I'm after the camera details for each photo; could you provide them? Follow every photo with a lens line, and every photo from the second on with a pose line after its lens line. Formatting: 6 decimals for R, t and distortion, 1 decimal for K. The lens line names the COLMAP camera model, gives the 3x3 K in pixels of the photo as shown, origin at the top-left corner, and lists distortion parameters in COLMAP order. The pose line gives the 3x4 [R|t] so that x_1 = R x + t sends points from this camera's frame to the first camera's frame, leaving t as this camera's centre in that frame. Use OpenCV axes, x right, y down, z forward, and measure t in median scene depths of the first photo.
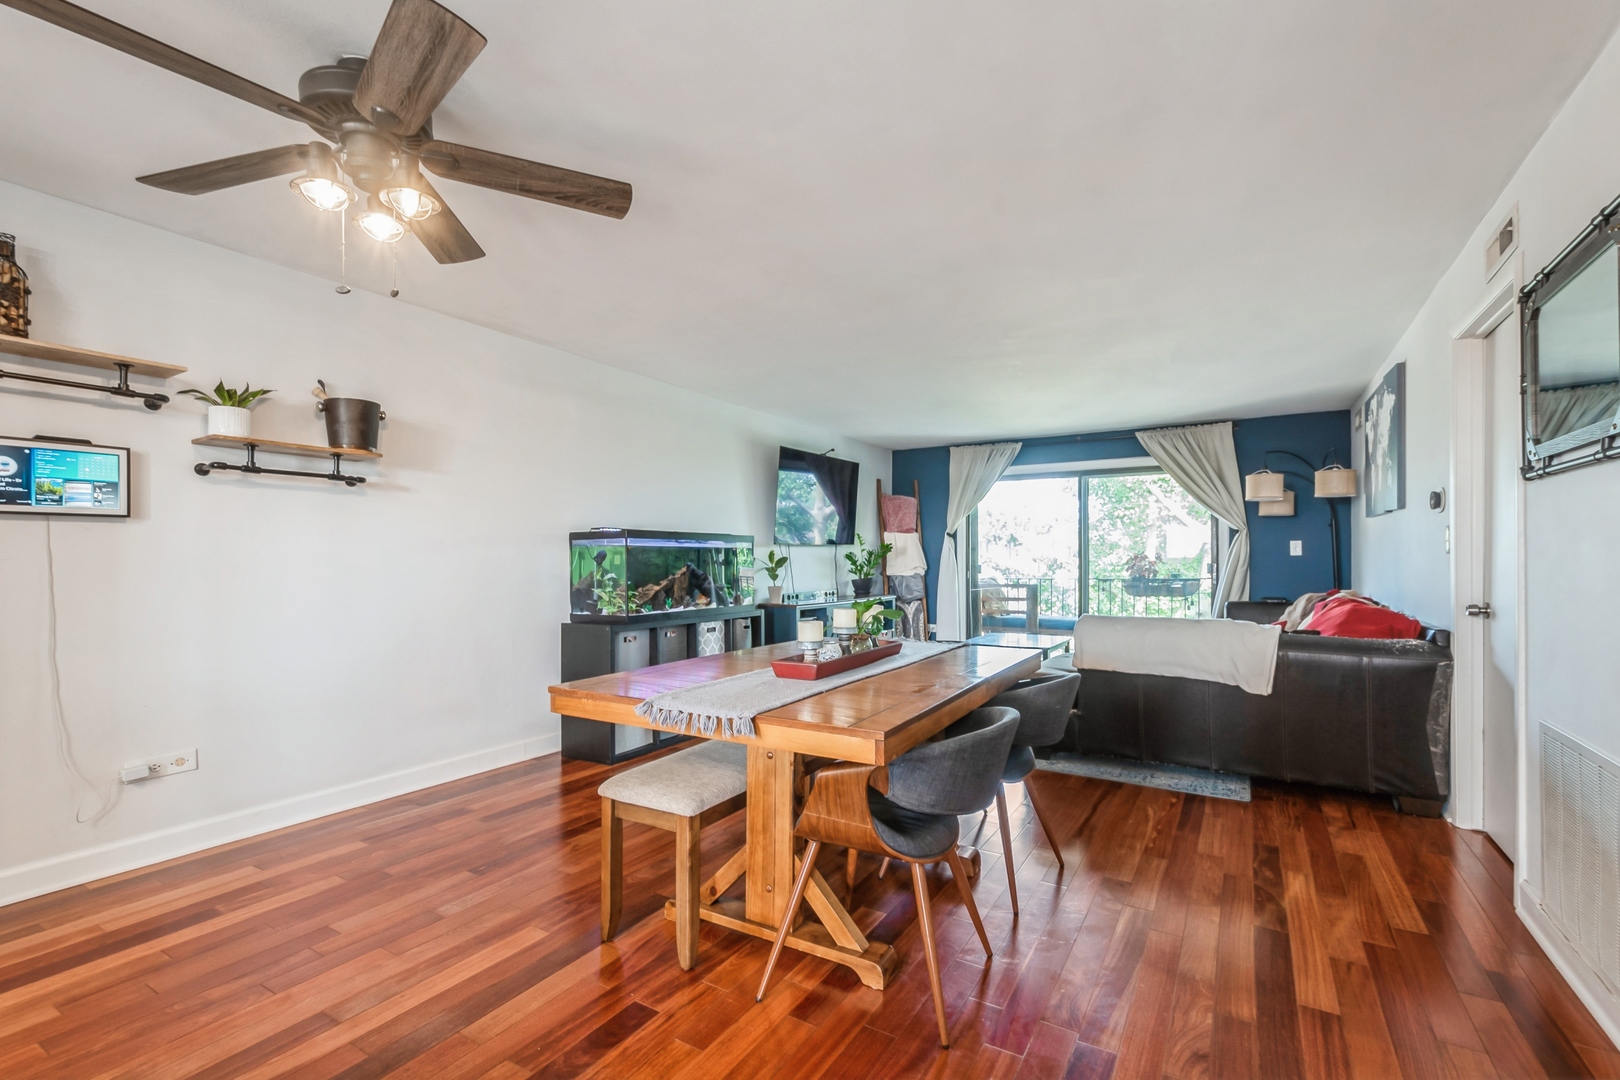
lens RADIAL K [[700.4, 0, 816.2], [0, 700.4, 552.2], [0, 0, 1]] dist [0.000852, 0.000048]
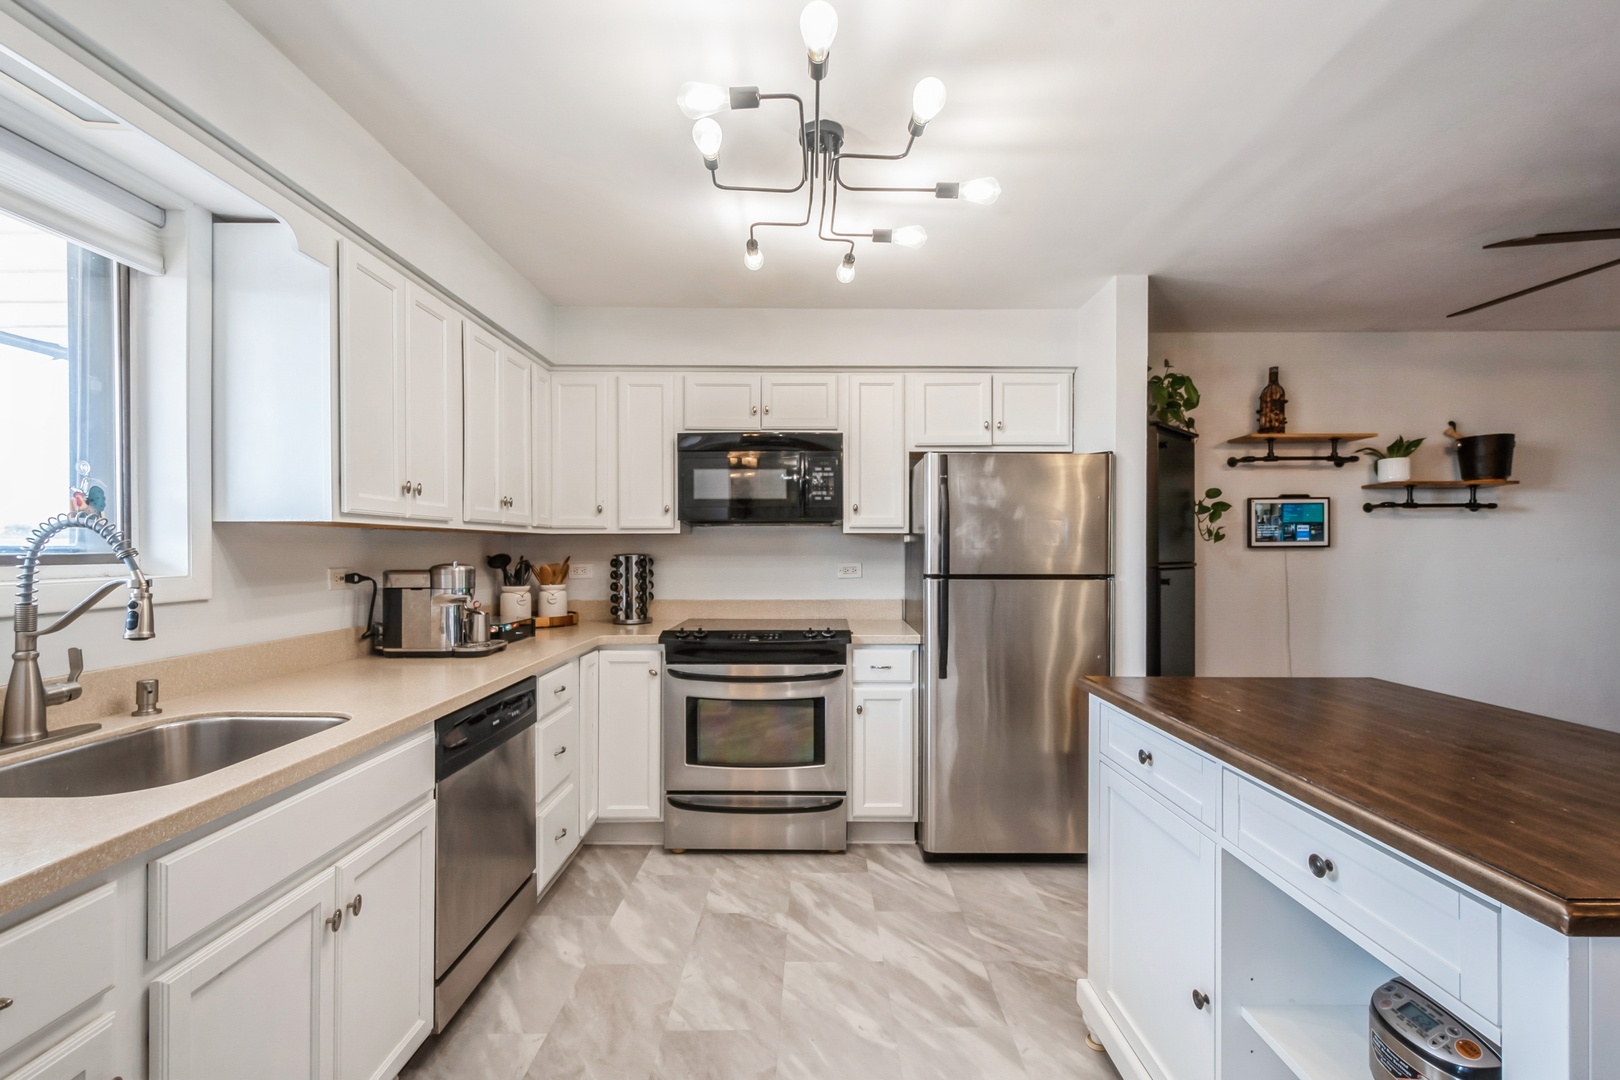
lens RADIAL K [[700.4, 0, 816.2], [0, 700.4, 552.2], [0, 0, 1]] dist [0.000852, 0.000048]
pose [[0.520076, 0.001587, -0.854118, -0.147874], [0.012787, 0.999872, 0.009643, -0.030657], [0.854024, -0.015937, 0.519989, -0.277876]]
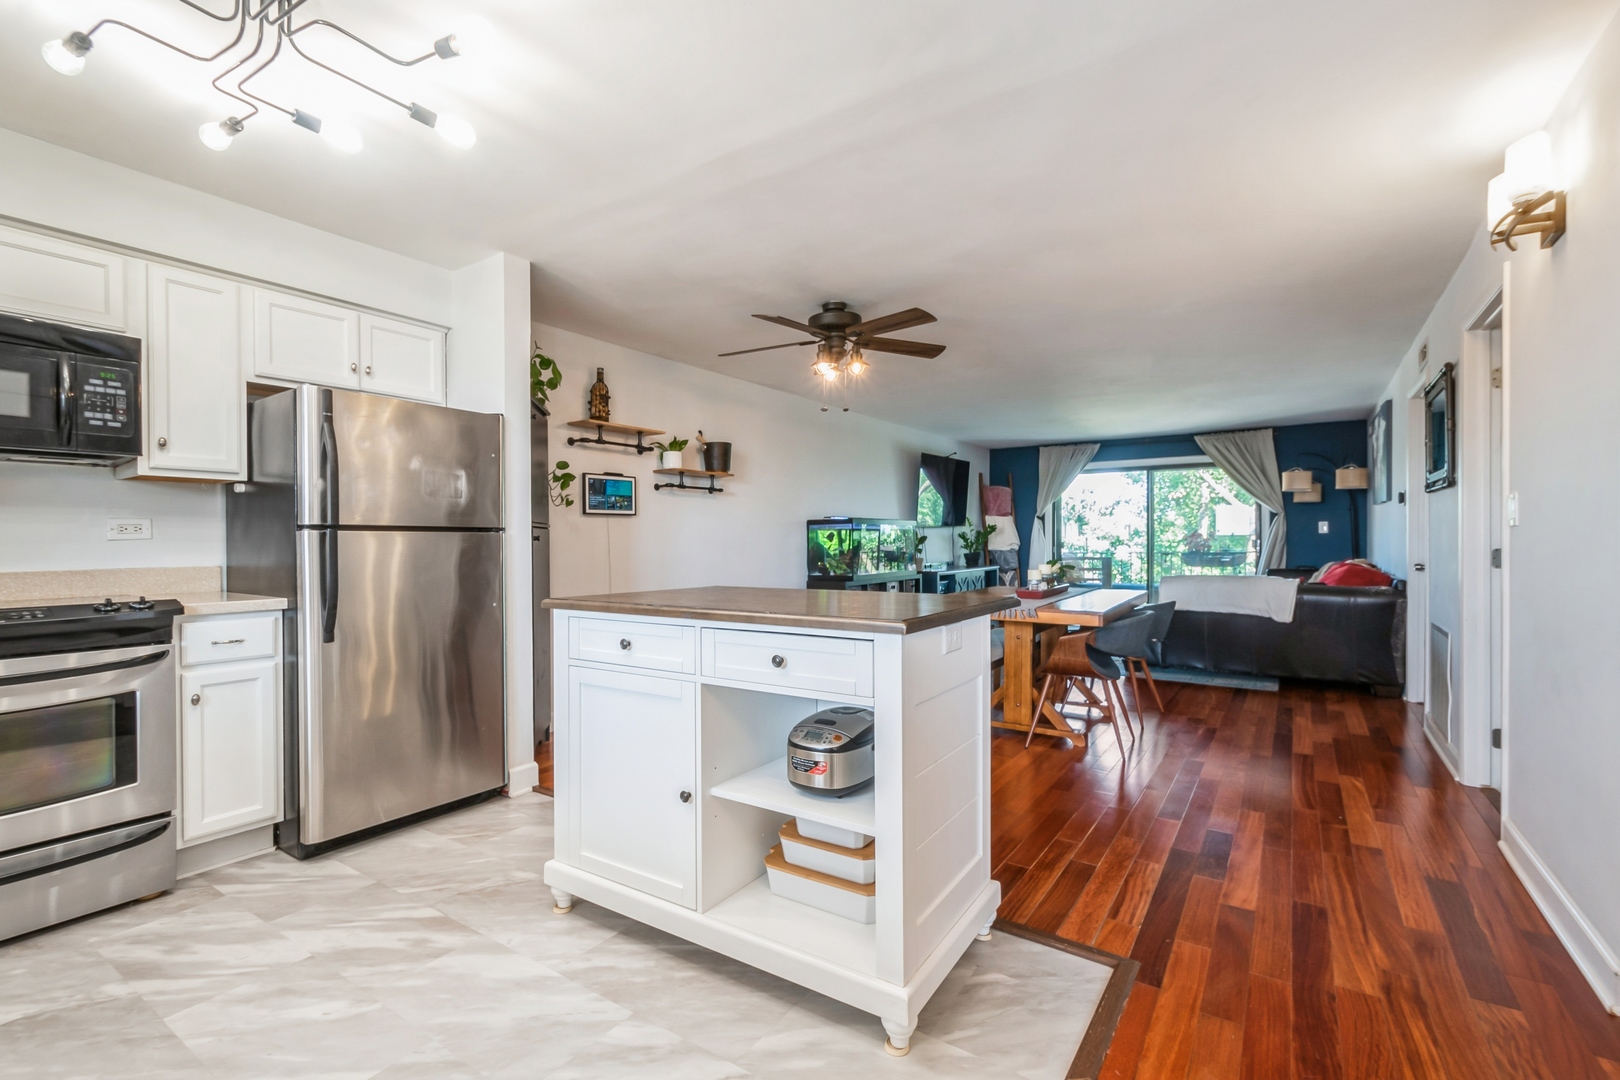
lens RADIAL K [[707.2, 0, 810.0], [0, 707.2, 540.0], [0, 0, 1]] dist [0.000476, 0.000095]
pose [[0.998594, -0.003652, -0.052887, -0.200466], [0.004329, 0.999910, 0.012700, -0.003565], [0.052836, -0.012911, 0.998520, -0.370827]]
